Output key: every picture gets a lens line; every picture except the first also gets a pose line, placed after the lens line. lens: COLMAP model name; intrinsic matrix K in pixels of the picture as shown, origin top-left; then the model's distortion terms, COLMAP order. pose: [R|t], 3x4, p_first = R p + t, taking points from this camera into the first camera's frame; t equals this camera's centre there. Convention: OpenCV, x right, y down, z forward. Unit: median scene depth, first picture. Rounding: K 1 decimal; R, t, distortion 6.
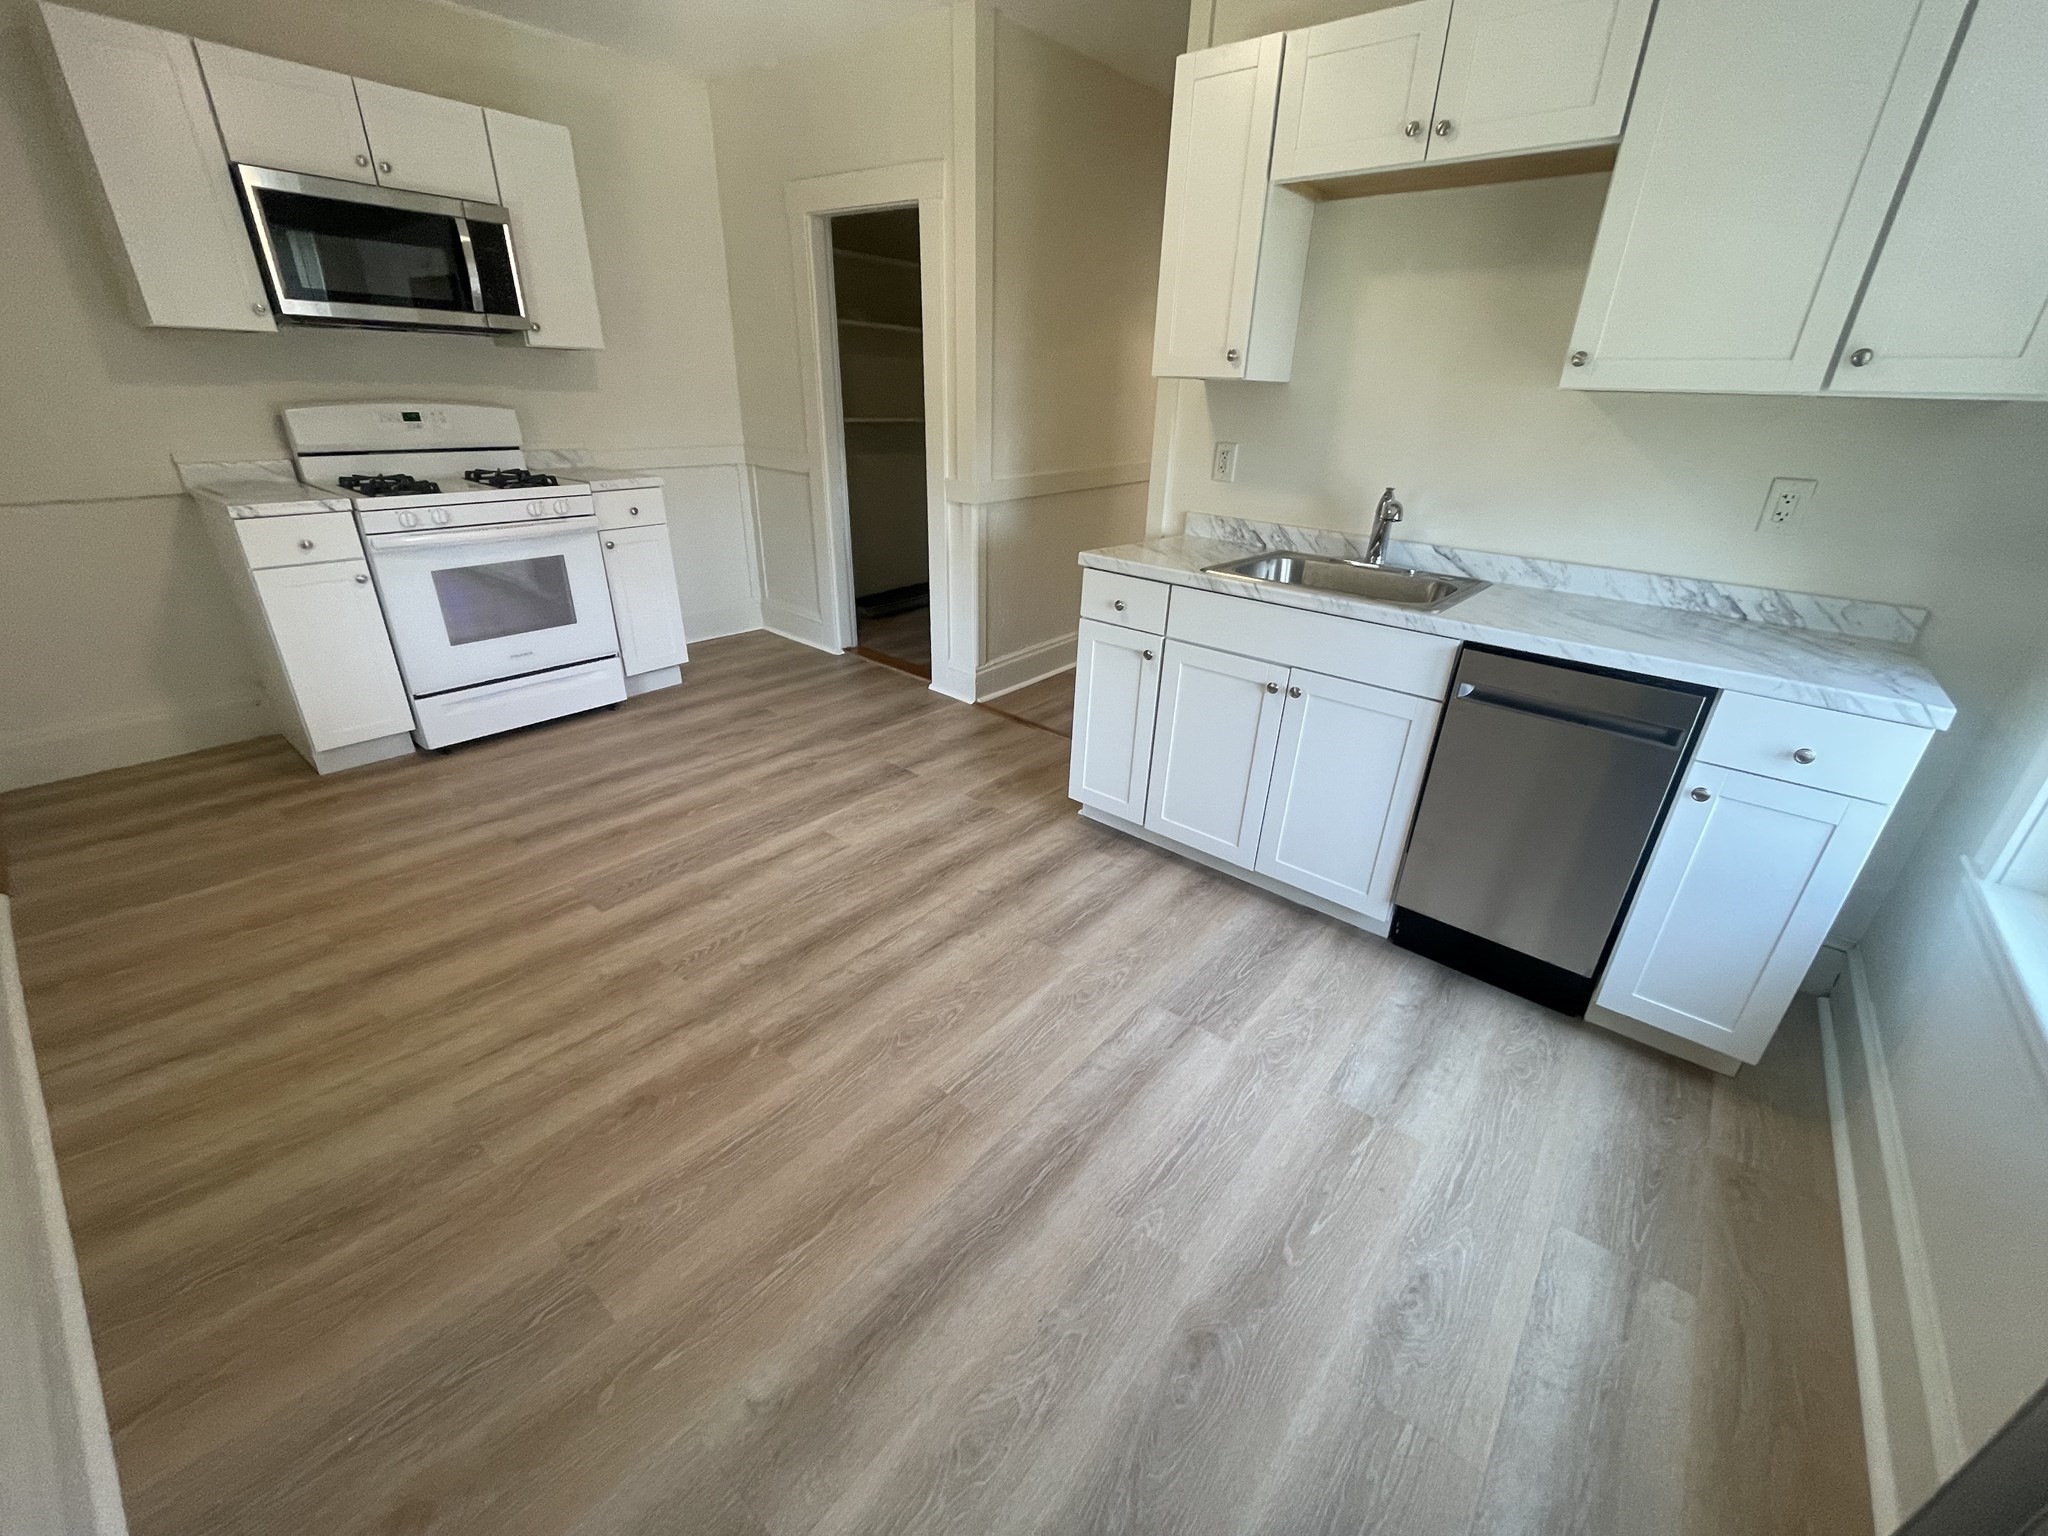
lens RADIAL K [[821.6, 0, 1029.0], [0, 821.6, 769.8], [0, 0, 1]] dist [-0.002942, -0.000579]
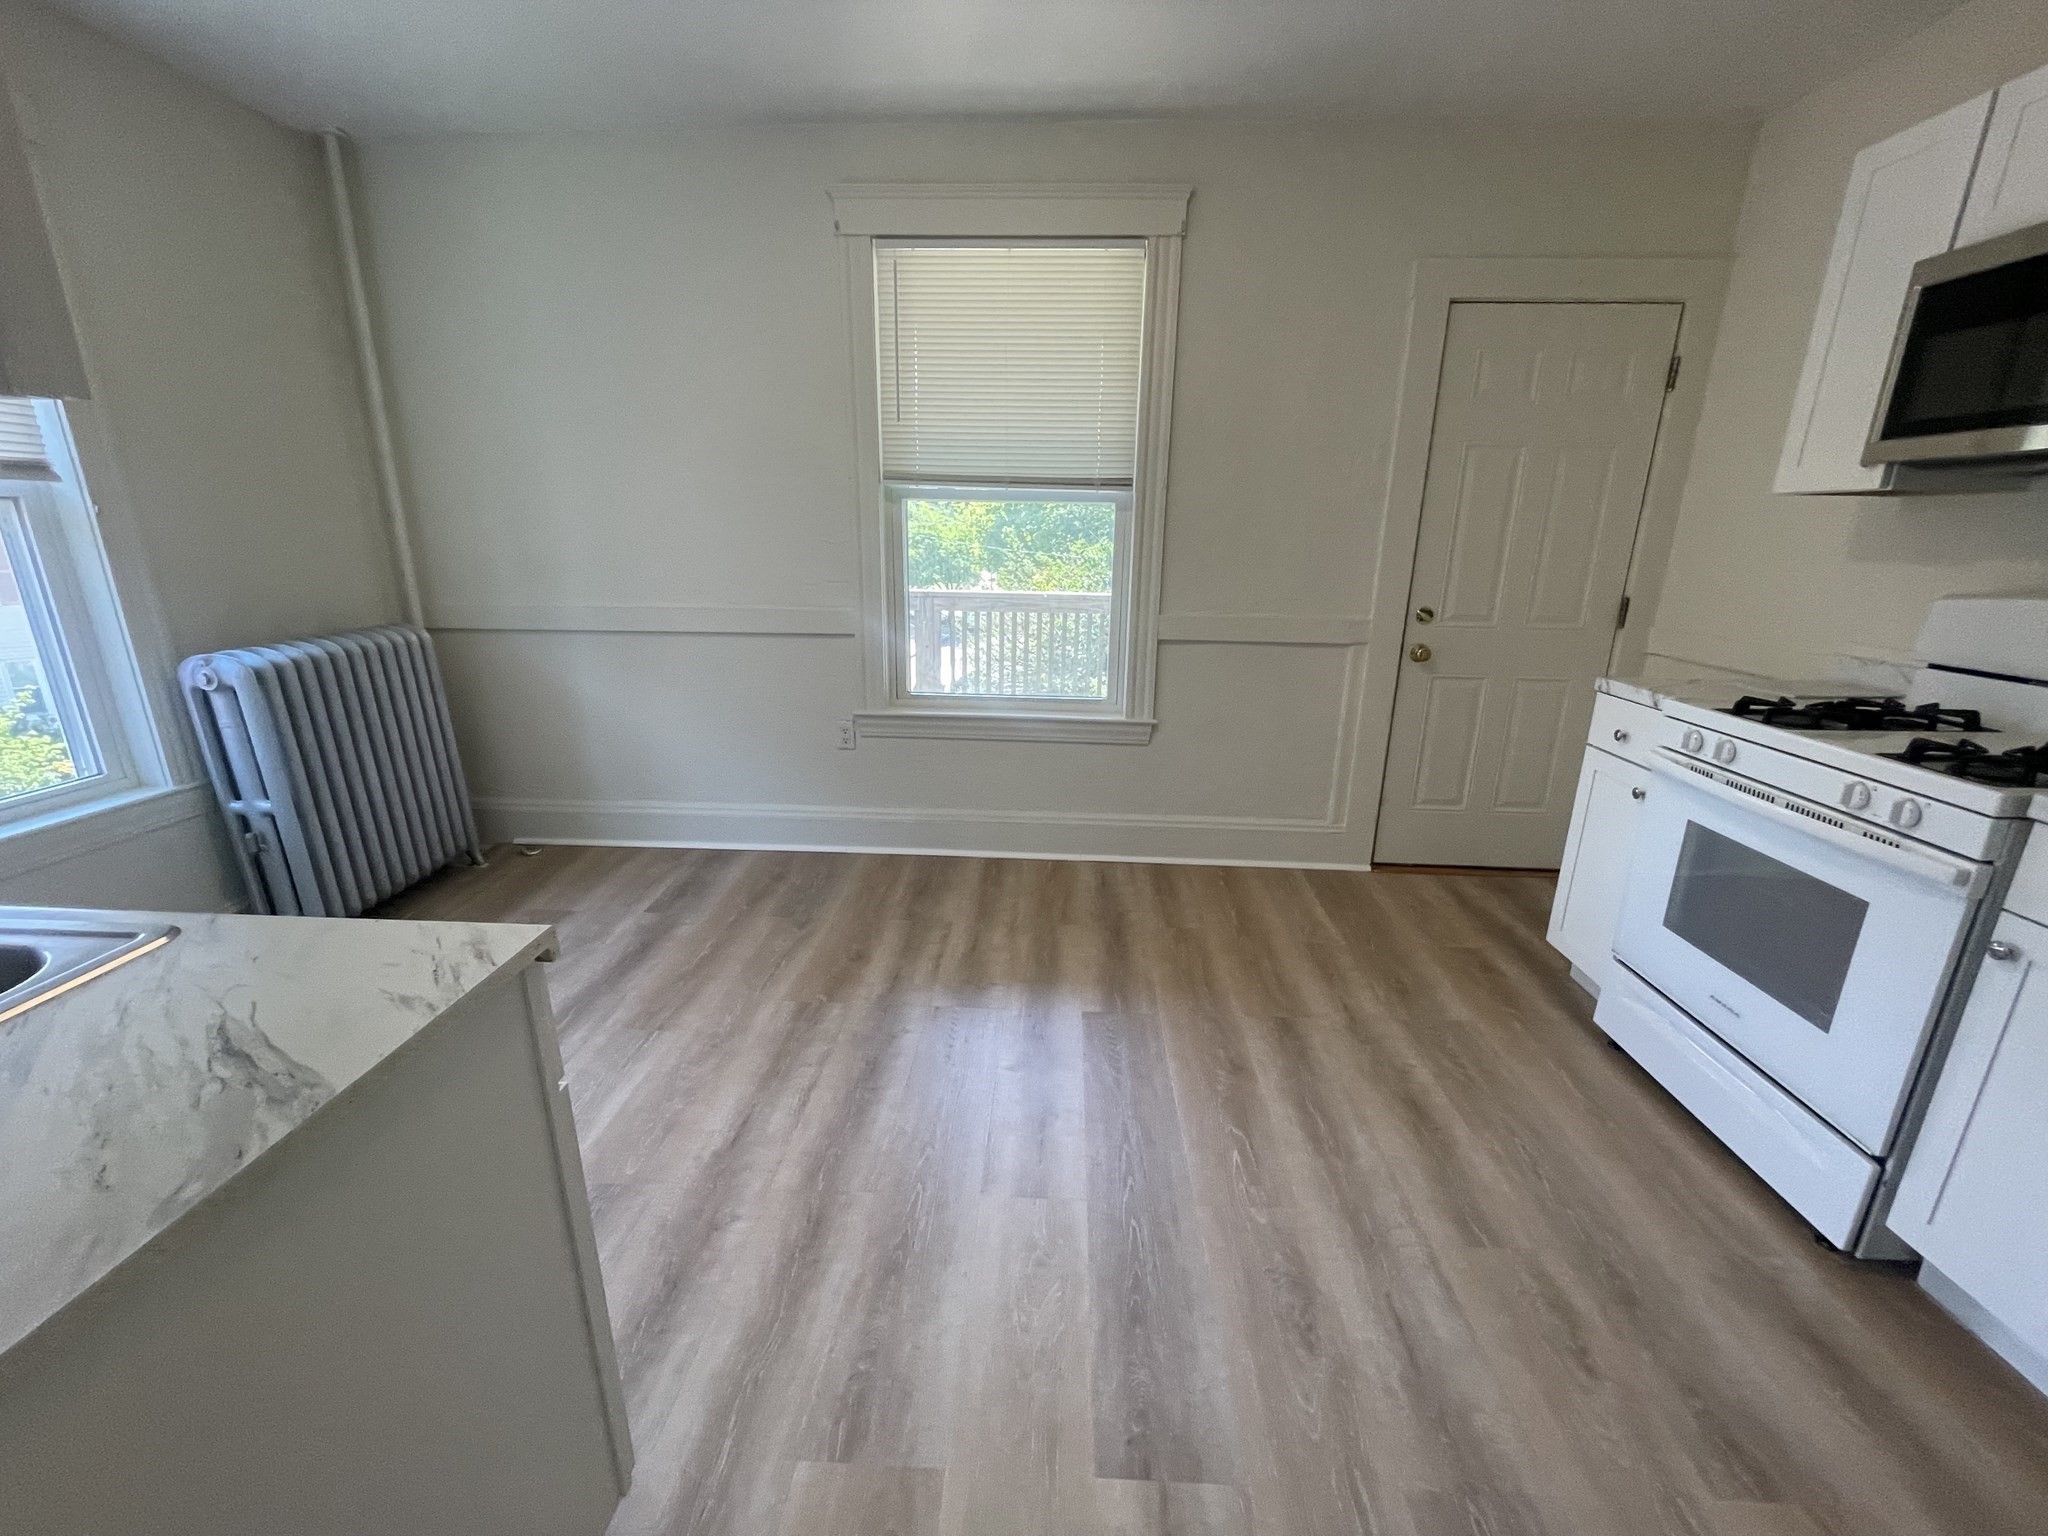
lens RADIAL K [[821.6, 0, 1029.0], [0, 821.6, 769.8], [0, 0, 1]] dist [-0.002942, -0.000579]
pose [[-0.801668, 0.130451, -0.583361, 0.096201], [-0.284741, 0.774734, 0.564544, -0.599439], [0.525595, 0.618684, -0.583935, 1.311391]]
